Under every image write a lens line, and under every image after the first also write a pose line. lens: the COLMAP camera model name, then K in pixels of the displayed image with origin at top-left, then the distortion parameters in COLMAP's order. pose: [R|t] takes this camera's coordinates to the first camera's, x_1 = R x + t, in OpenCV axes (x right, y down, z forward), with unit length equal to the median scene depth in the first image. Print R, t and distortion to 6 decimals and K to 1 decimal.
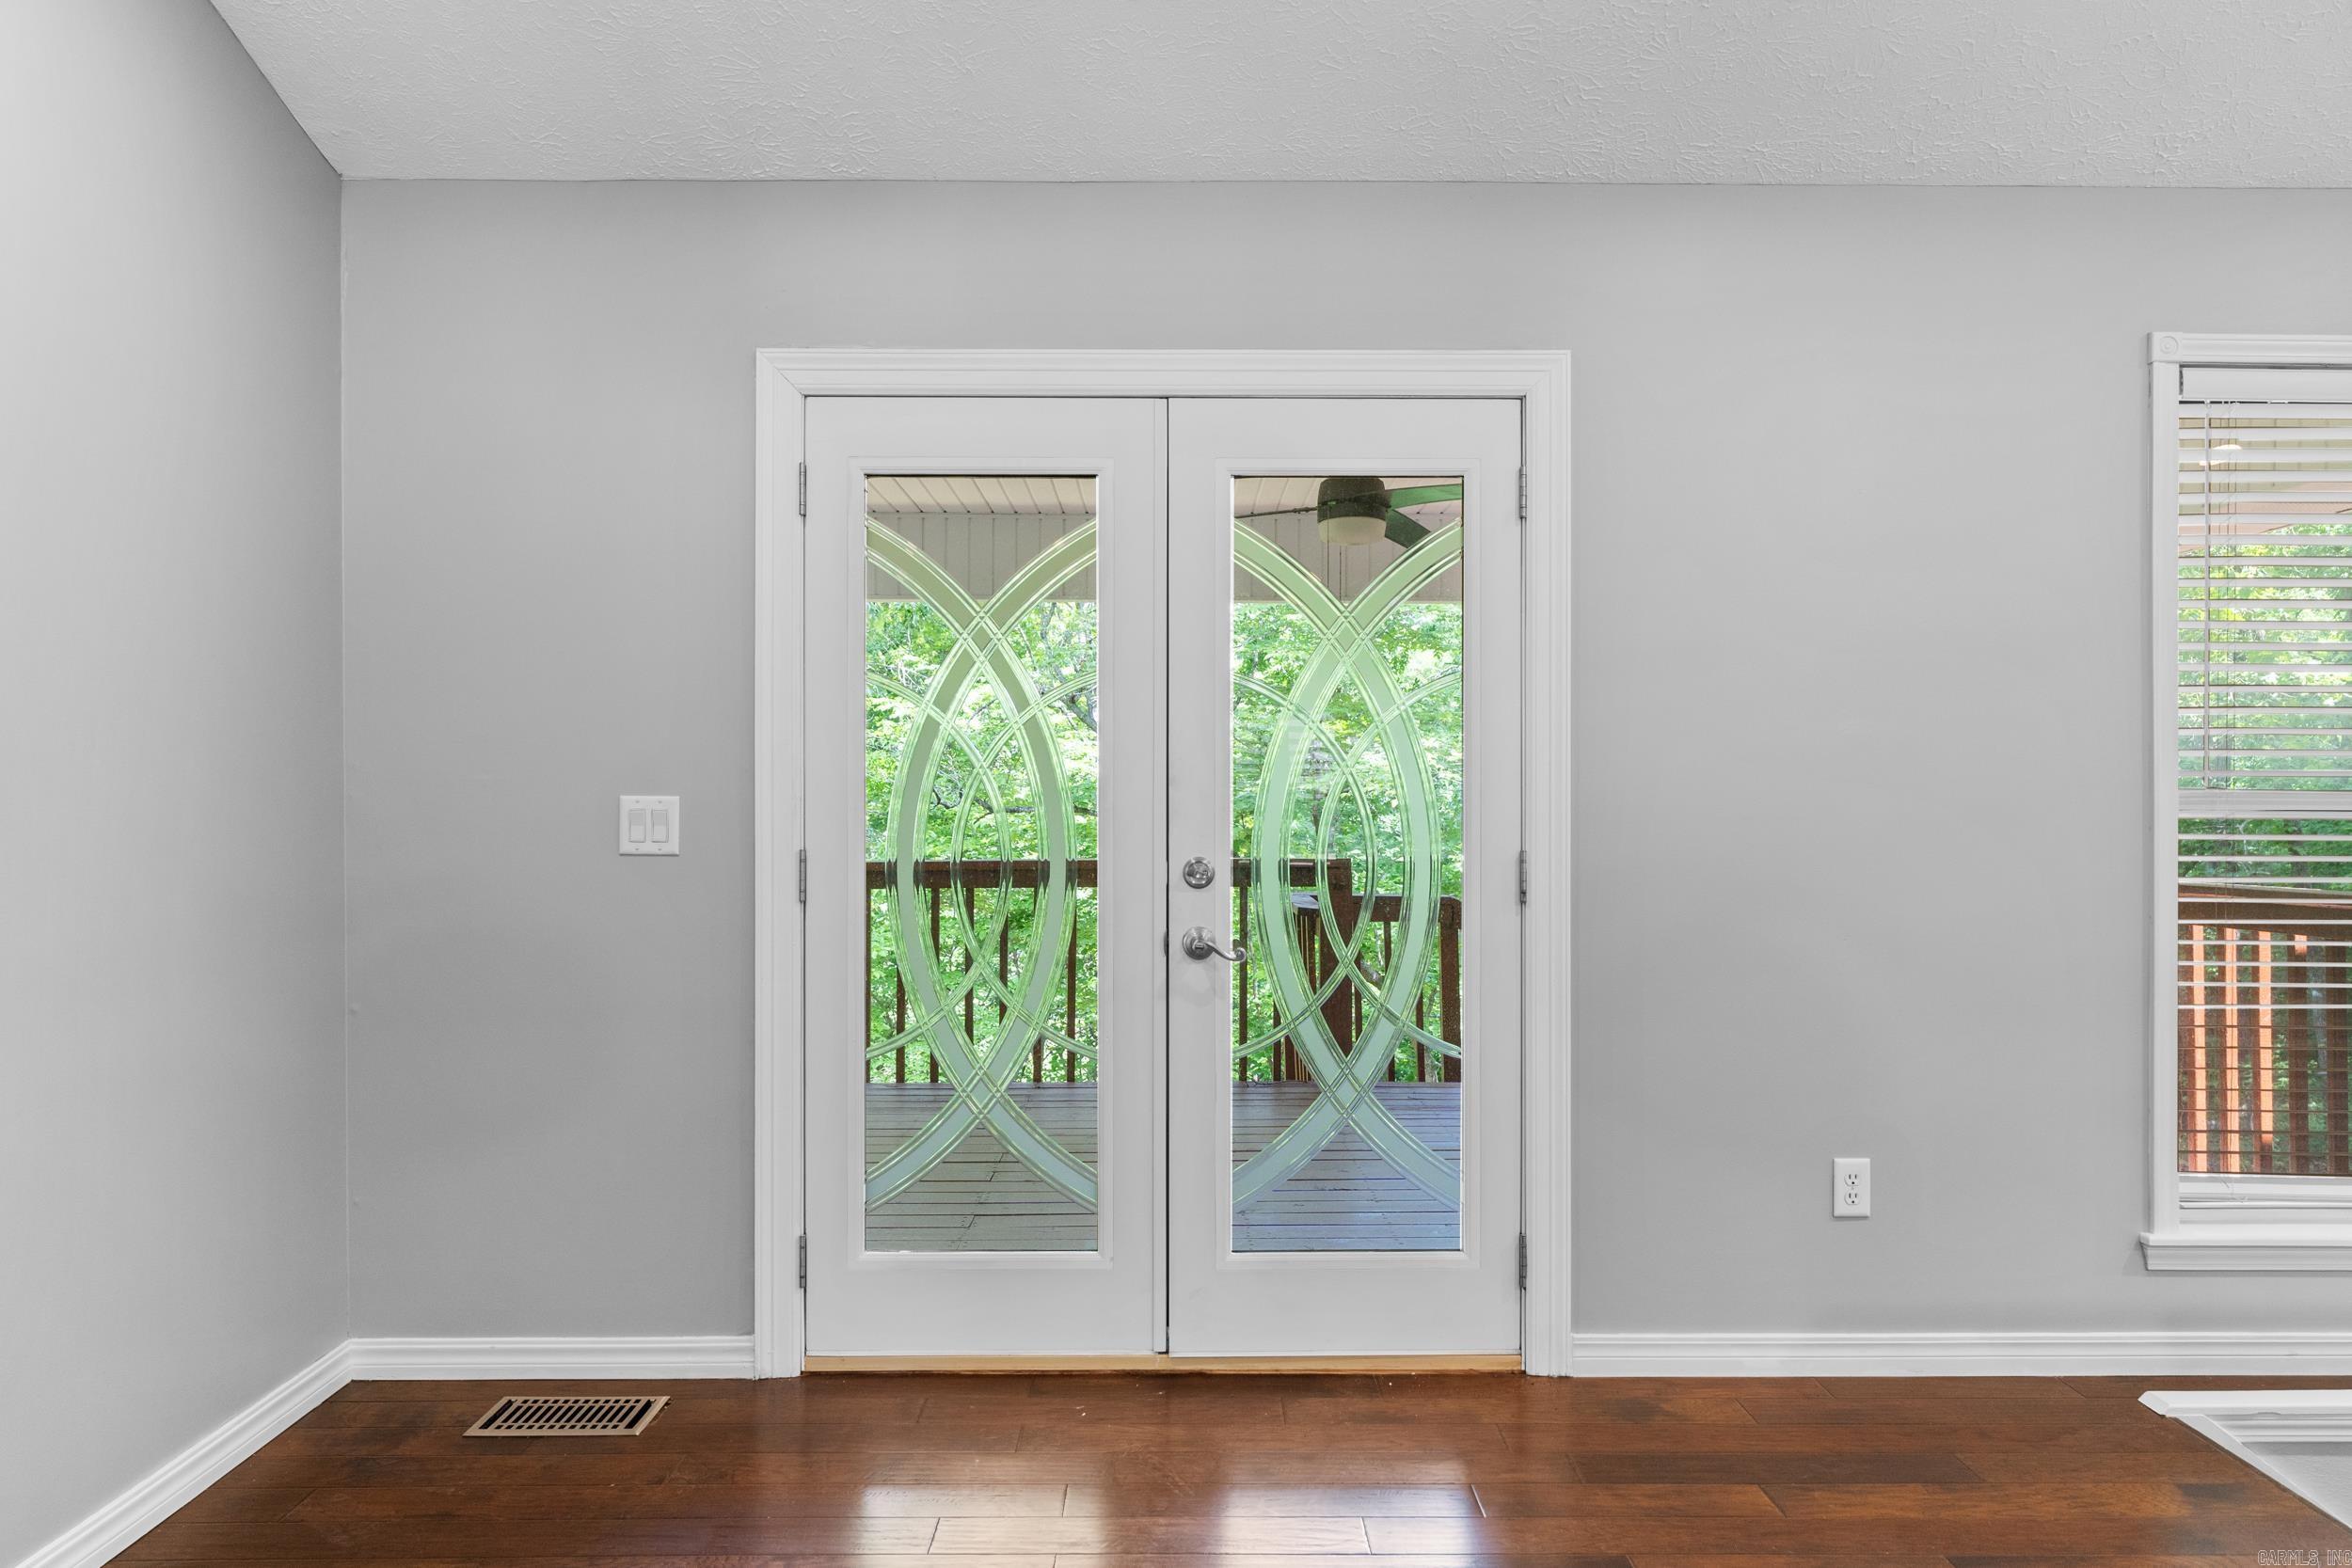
lens RADIAL K [[1580.7, 0, 1186.0], [0, 1580.7, 793.7], [0, 0, 1]] dist [-0.009193, 0.001450]
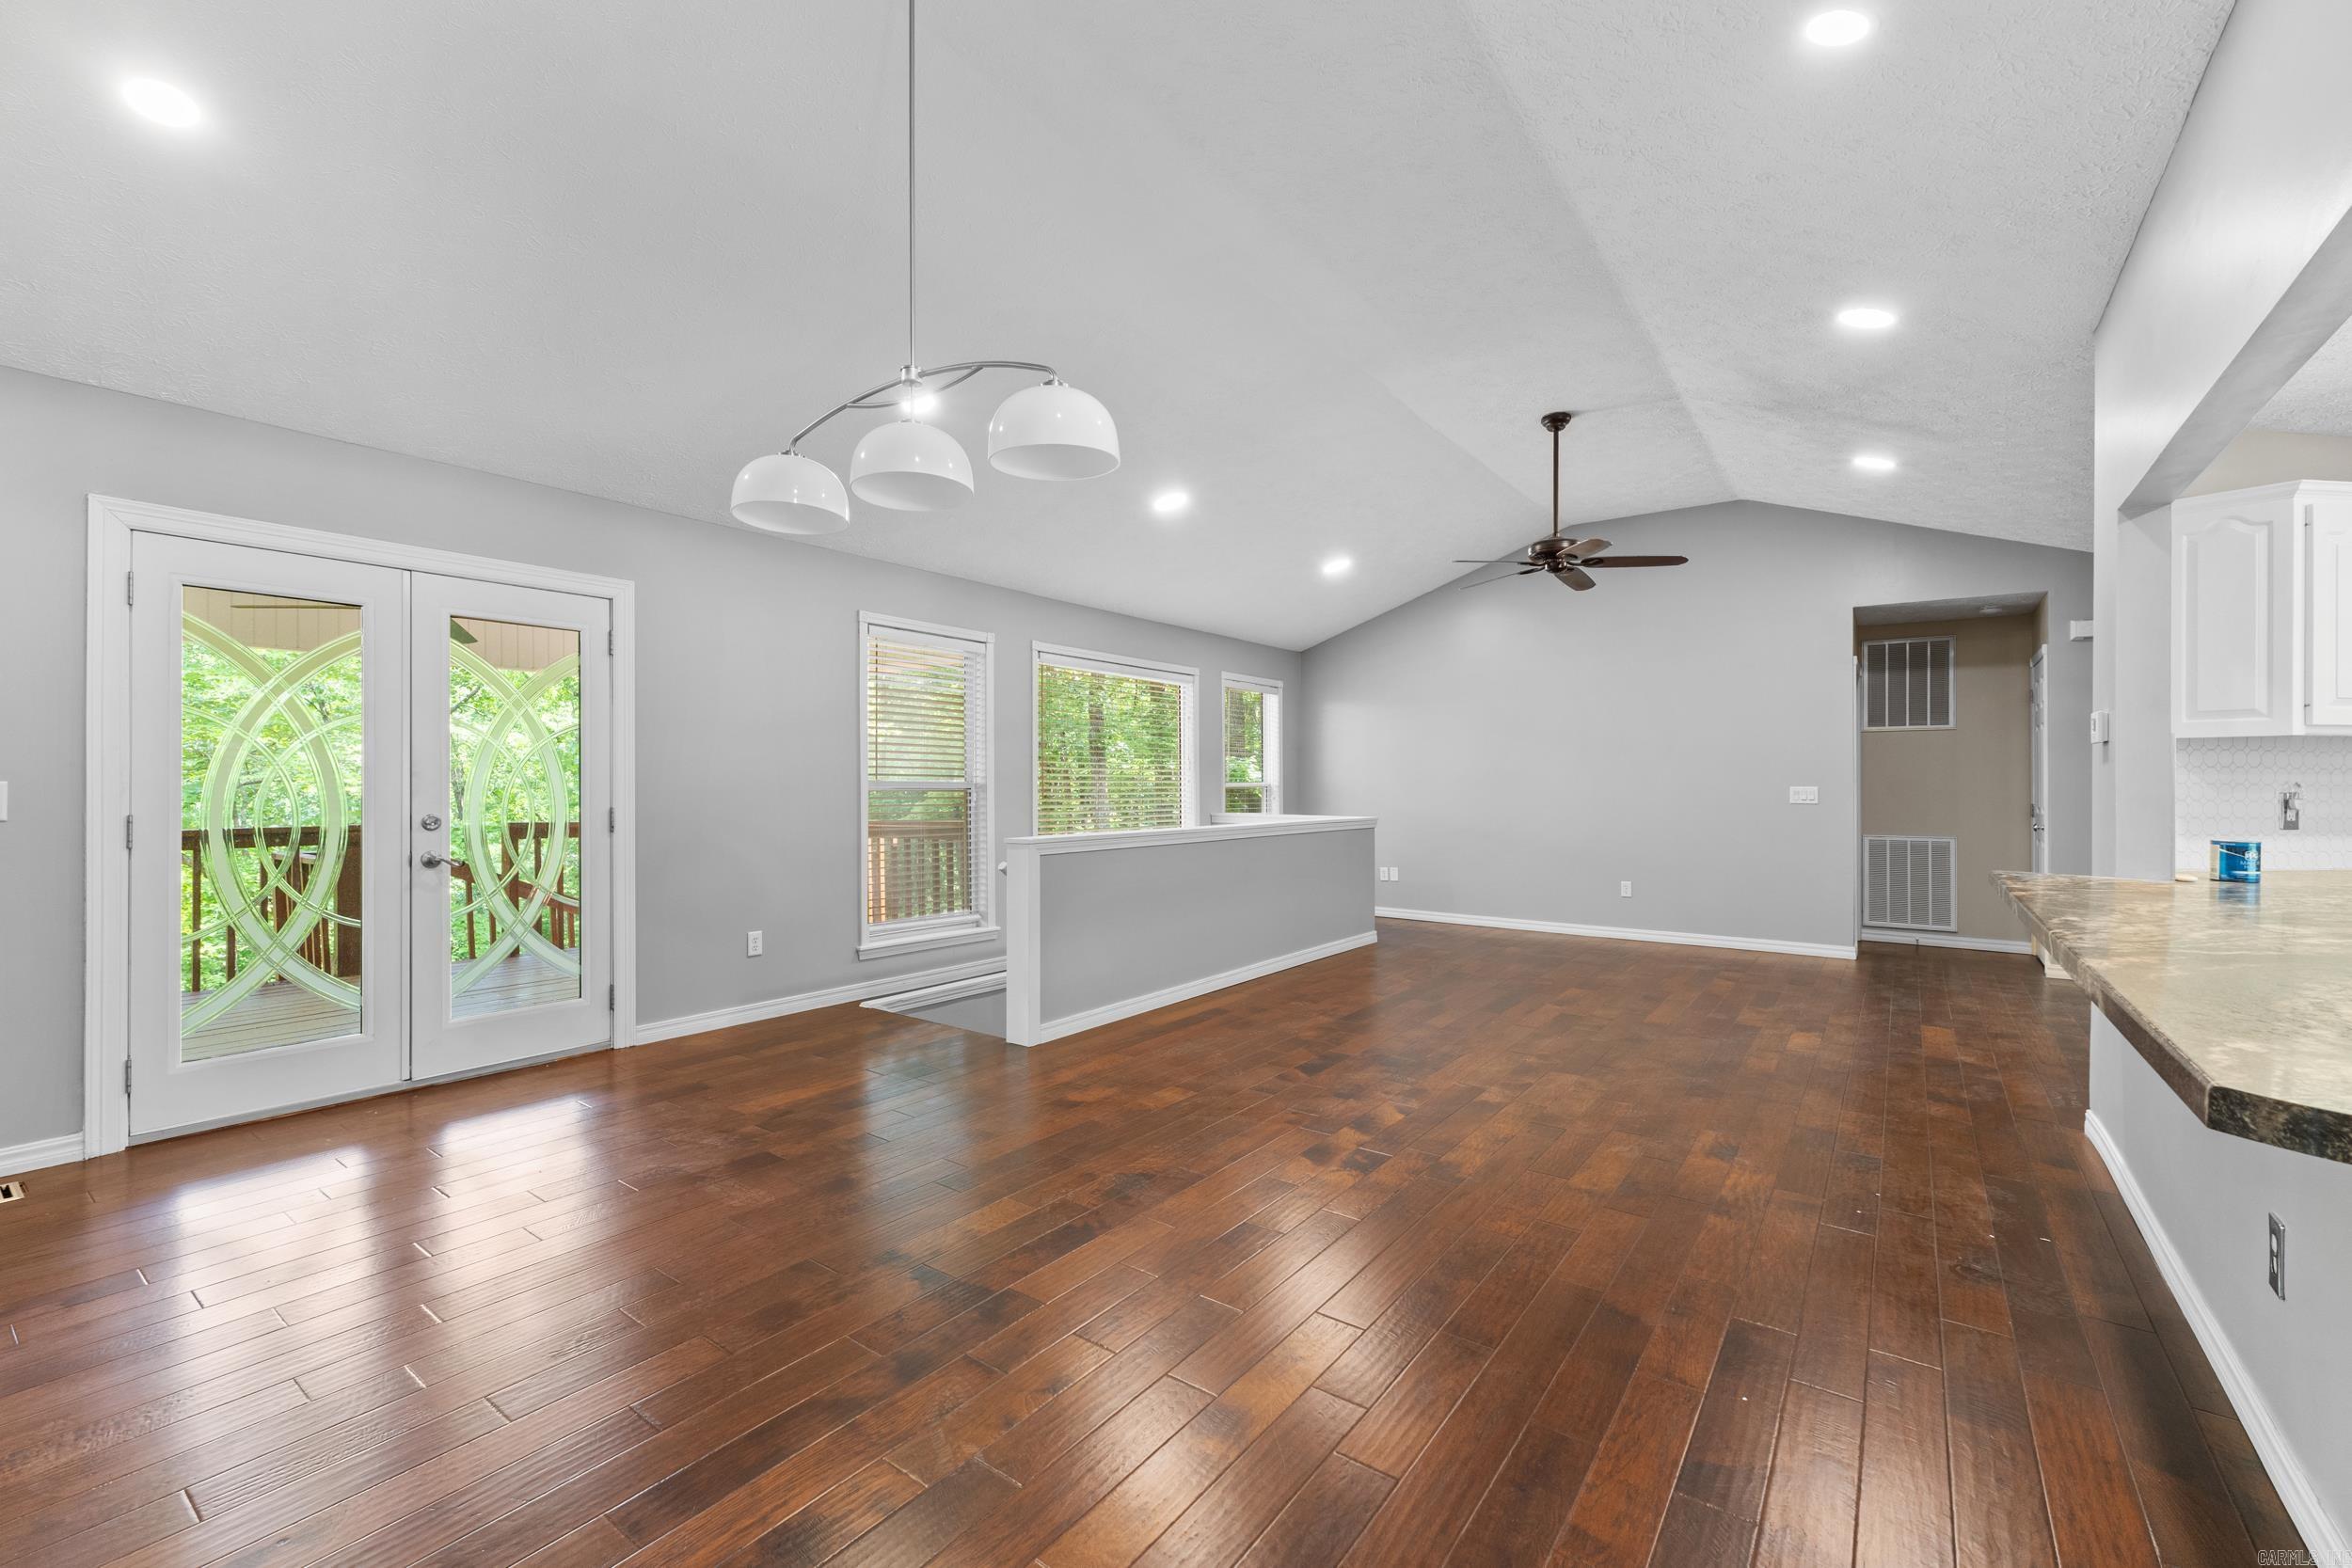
lens RADIAL K [[996.8, 0, 1192.1], [0, 996.8, 784.1], [0, 0, 1]] dist [0.006858, -0.001160]
pose [[0.585464, 0.001551, 0.810697, -0.434384], [0.003918, 0.999981, -0.004742, 0.013150], [-0.810689, 0.005953, 0.585447, -0.453681]]
